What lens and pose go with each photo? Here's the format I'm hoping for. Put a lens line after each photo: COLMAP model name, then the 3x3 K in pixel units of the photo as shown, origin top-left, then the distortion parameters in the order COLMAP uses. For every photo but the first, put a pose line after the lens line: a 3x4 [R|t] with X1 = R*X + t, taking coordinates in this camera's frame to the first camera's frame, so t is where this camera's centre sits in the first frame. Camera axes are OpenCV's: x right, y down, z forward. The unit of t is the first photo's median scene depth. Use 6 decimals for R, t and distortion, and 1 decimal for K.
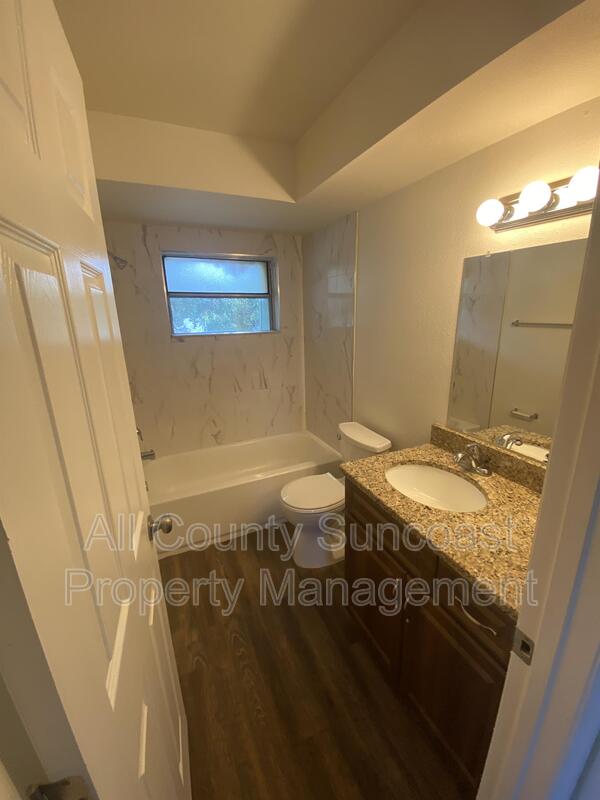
lens RADIAL K [[326.3, 0, 302.1], [0, 326.3, 402.9], [0, 0, 1]] dist [0.002863, -0.000248]
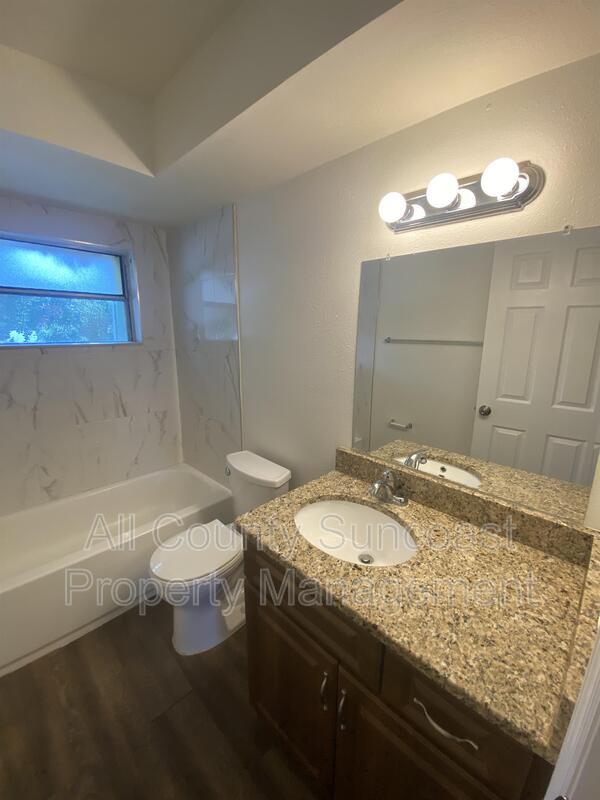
lens RADIAL K [[326.3, 0, 302.1], [0, 326.3, 402.9], [0, 0, 1]] dist [0.002863, -0.000248]
pose [[0.933136, -0.047804, 0.356332, 0.006985], [0.066190, 0.997022, -0.039576, -0.029972], [-0.353379, 0.060516, 0.933521, 0.226073]]
